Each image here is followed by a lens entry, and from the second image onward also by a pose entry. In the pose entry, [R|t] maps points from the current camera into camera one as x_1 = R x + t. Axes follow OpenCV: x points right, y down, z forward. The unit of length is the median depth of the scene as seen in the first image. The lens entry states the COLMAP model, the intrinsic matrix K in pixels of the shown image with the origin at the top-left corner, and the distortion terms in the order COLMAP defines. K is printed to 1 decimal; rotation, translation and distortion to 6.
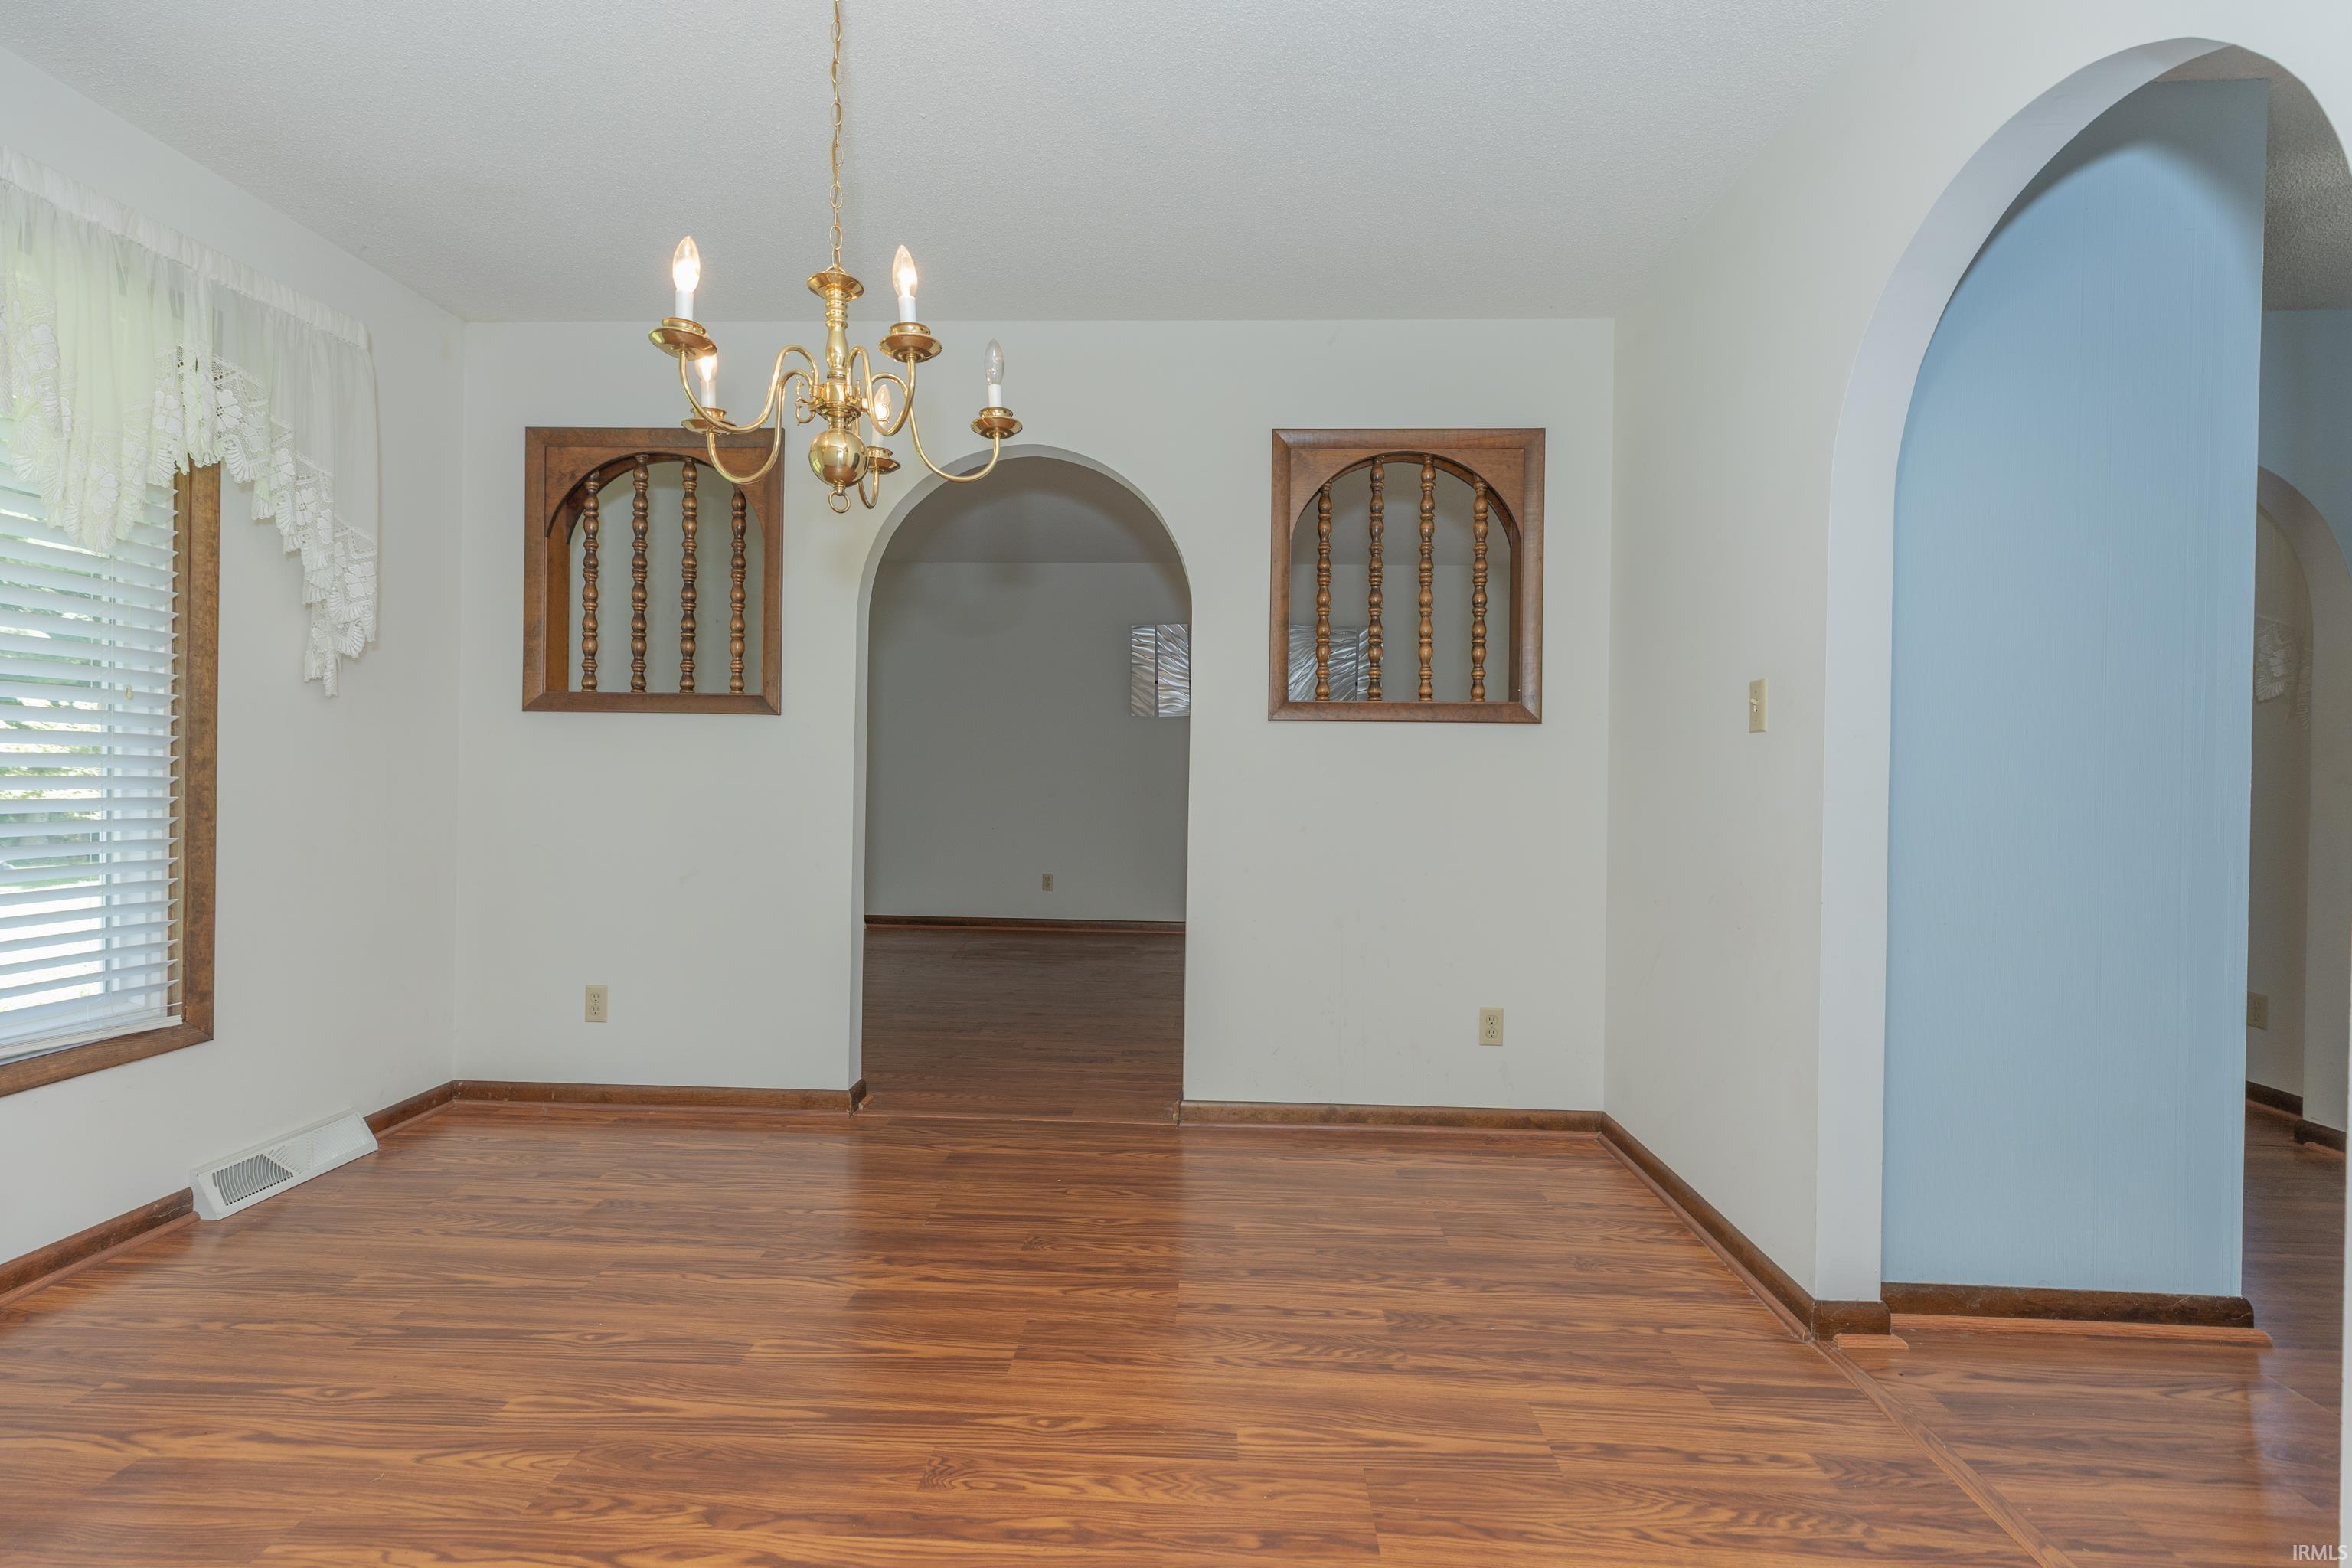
lens RADIAL K [[1080.3, 0, 1219.9], [0, 1080.3, 779.7], [0, 0, 1]] dist [0.000455, 0.000172]
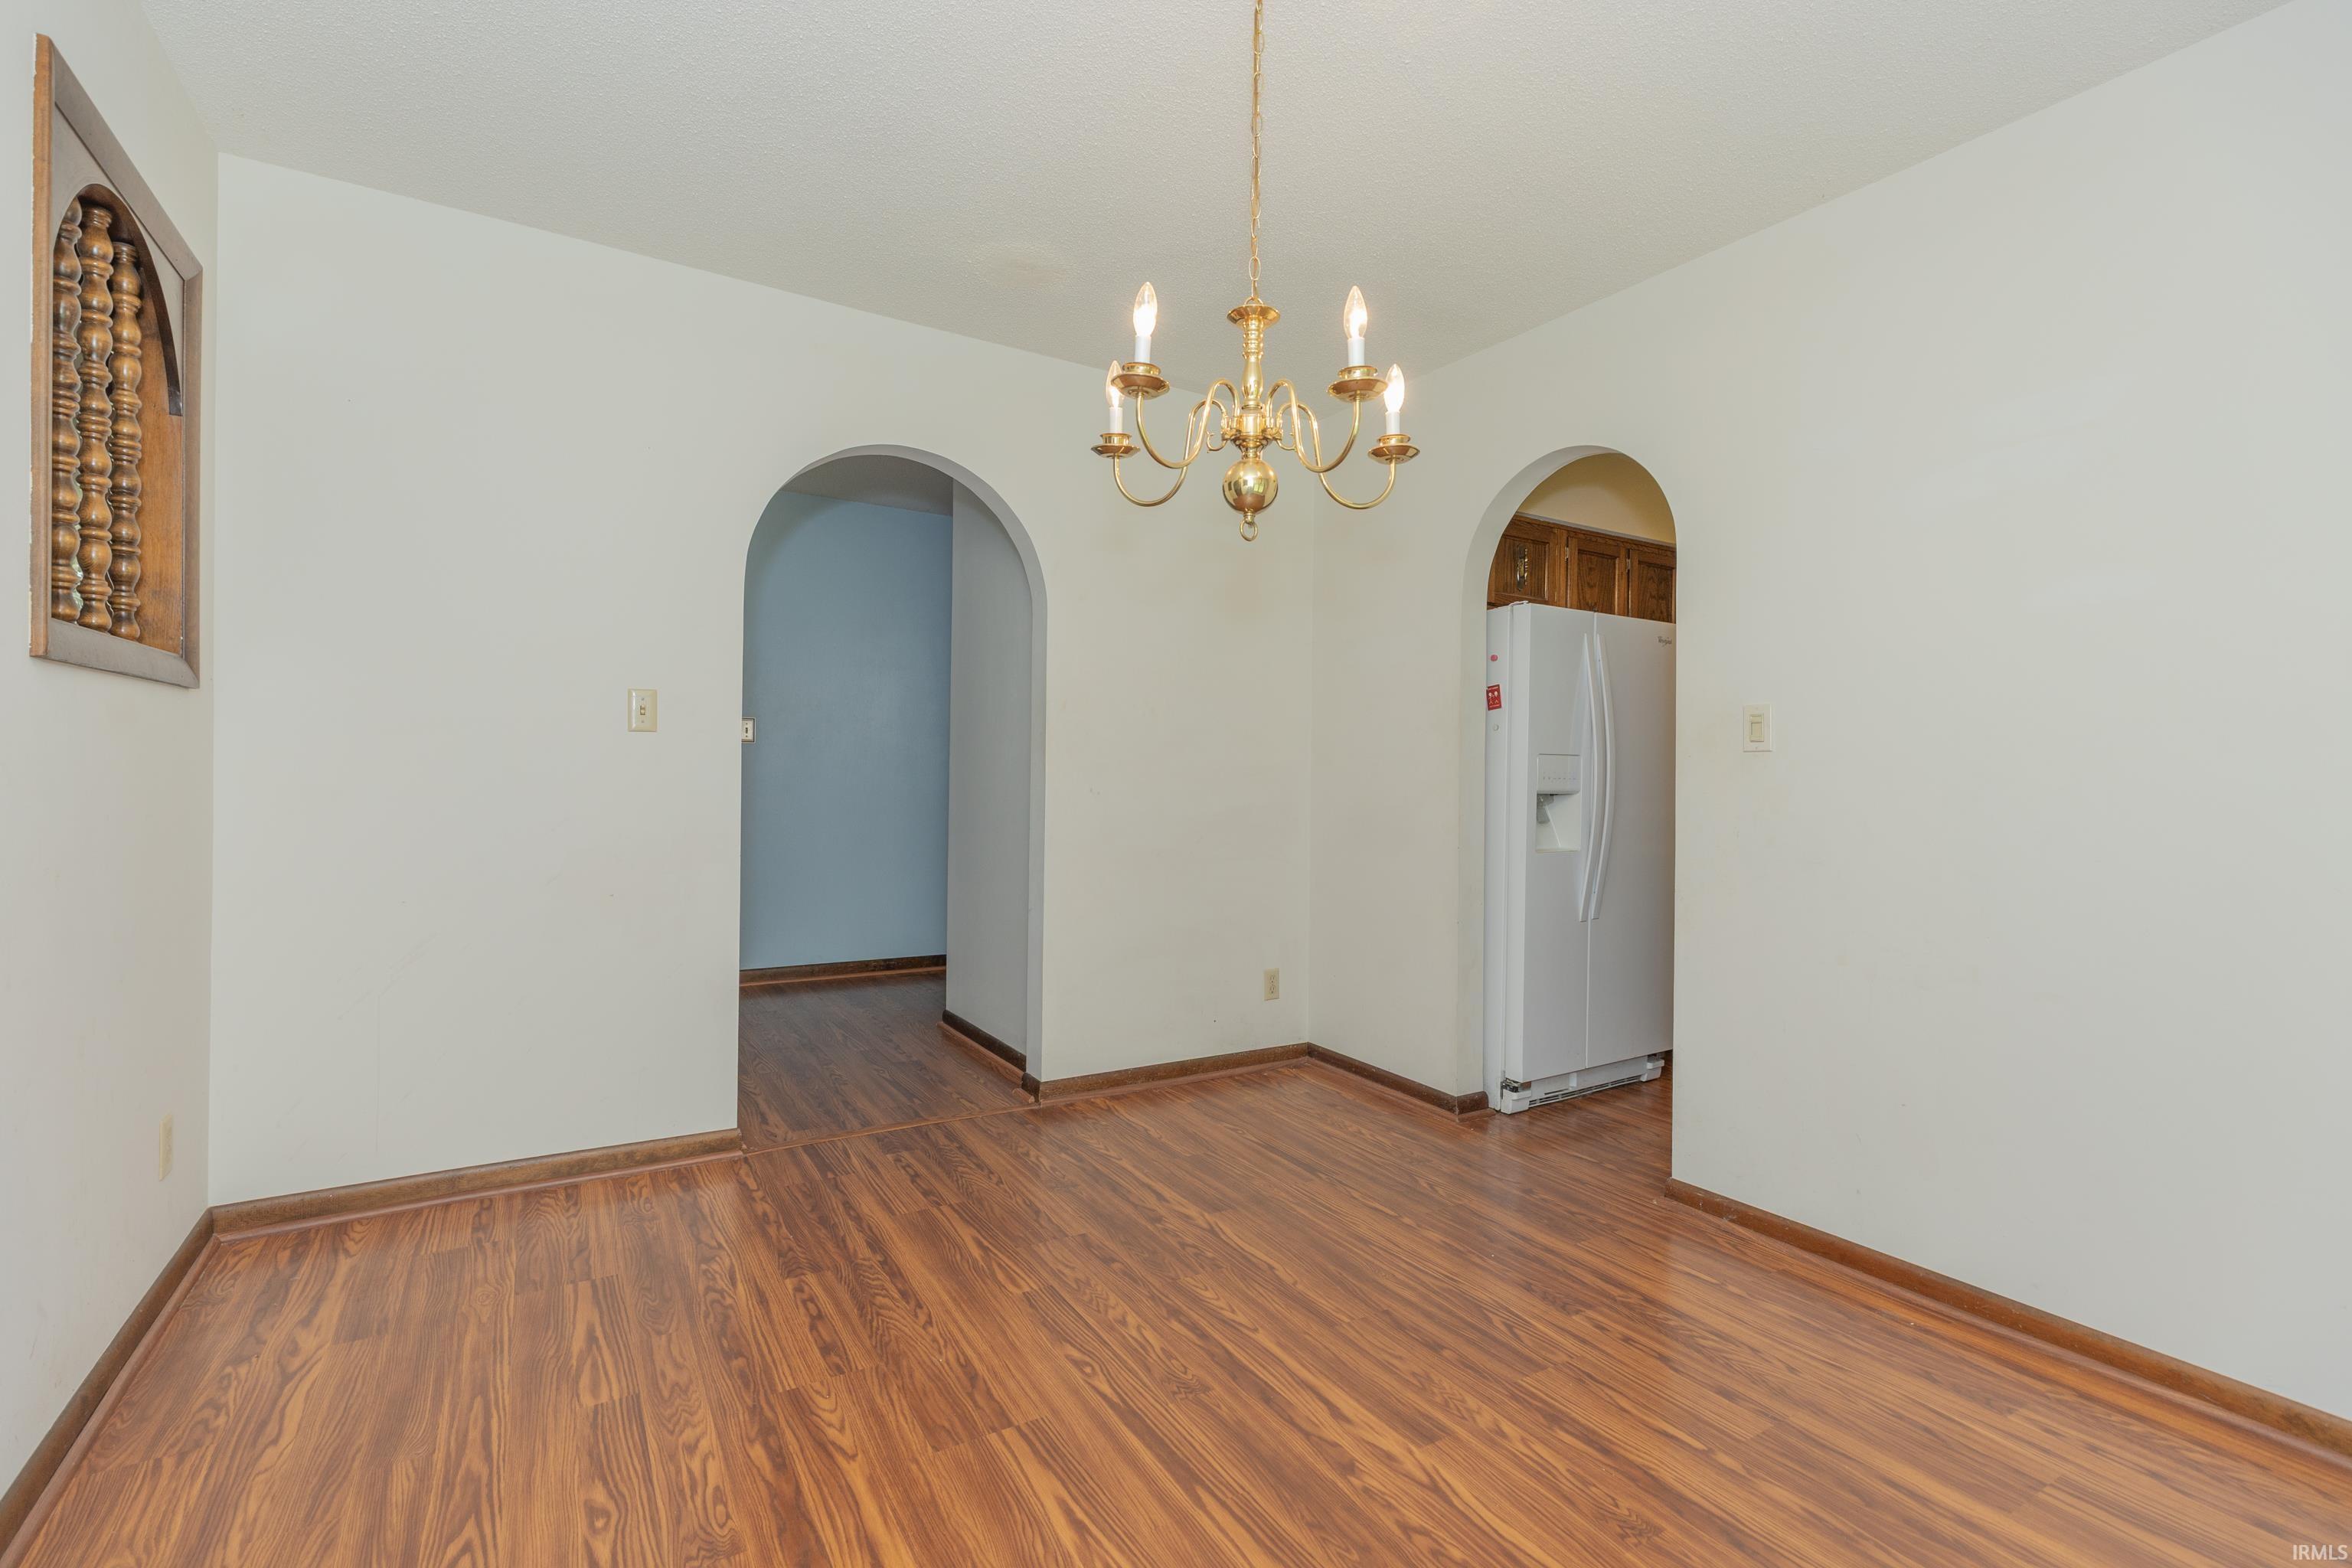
lens RADIAL K [[1080.3, 0, 1219.9], [0, 1080.3, 779.7], [0, 0, 1]] dist [0.000455, 0.000172]
pose [[-0.588269, -0.030244, 0.808100, -1.127641], [-0.017836, 0.999543, 0.024425, -0.020126], [-0.808469, -0.000045, -0.588539, 1.577837]]
